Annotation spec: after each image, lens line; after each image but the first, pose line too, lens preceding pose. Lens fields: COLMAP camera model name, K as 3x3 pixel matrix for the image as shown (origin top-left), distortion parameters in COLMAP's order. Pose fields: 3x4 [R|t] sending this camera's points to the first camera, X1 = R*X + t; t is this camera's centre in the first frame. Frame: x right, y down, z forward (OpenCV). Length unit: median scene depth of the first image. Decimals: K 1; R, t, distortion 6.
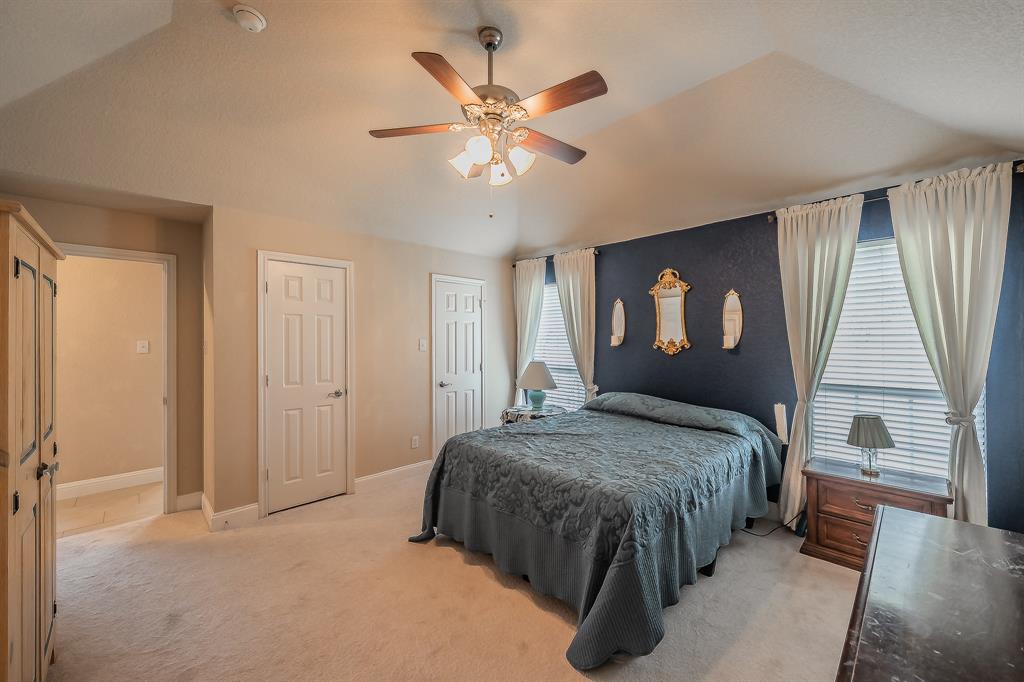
lens RADIAL K [[395.2, 0, 513.3], [0, 395.2, 338.0], [0, 0, 1]] dist [0.001127, 0.000002]
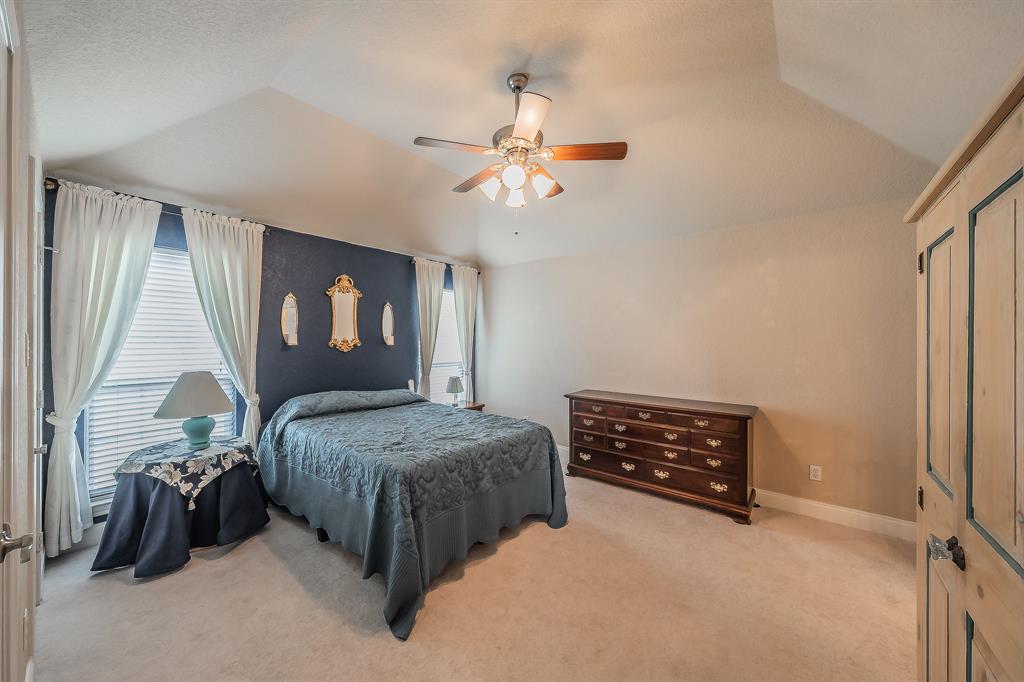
lens RADIAL K [[364.8, 0, 493.4], [0, 364.8, 337.7], [0, 0, 1]] dist [0.000291, 0.000060]
pose [[-0.094468, 0.005022, 0.995515, -0.675411], [-0.004649, 0.999974, -0.005486, 0.005002], [-0.995517, -0.005147, -0.094442, 0.692068]]
